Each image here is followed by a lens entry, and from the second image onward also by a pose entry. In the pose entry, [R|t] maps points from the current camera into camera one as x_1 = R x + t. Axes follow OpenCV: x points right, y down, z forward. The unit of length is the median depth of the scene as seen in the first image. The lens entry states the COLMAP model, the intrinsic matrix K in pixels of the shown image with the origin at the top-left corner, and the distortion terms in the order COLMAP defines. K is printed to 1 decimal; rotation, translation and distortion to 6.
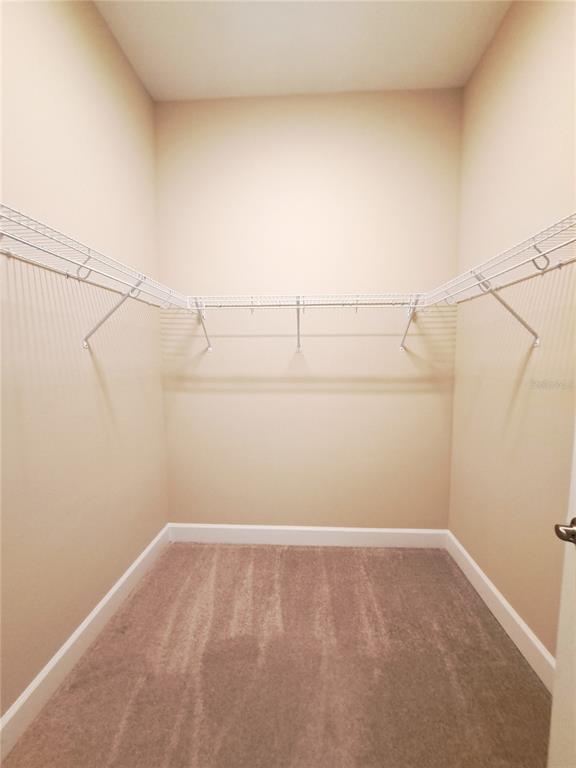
lens RADIAL K [[307.2, 0, 292.3], [0, 307.2, 388.2], [0, 0, 1]] dist [-0.013392, -0.000298]
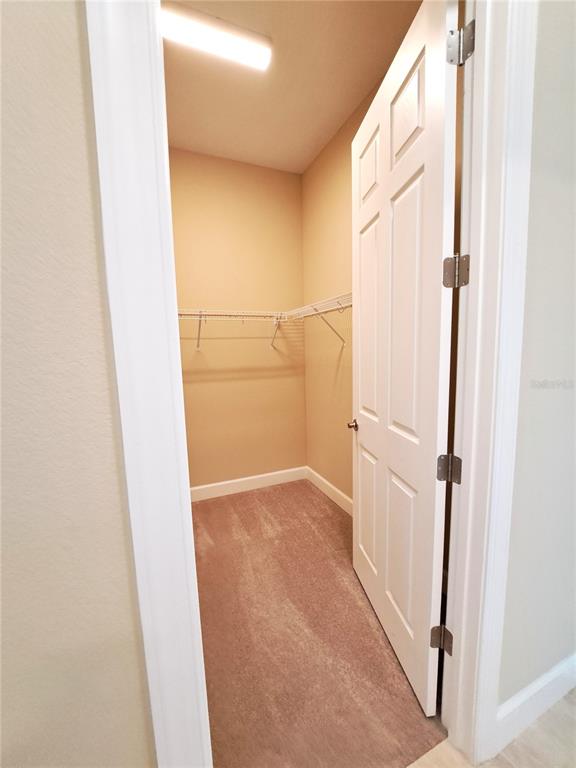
lens RADIAL K [[307.2, 0, 288.2], [0, 307.2, 384.9], [0, 0, 1]] dist [-0.013392, -0.000298]
pose [[0.903432, -0.065328, 0.423725, -0.223350], [0.058185, 0.997861, 0.029790, 0.011641], [-0.424764, -0.002259, 0.905301, -0.388812]]
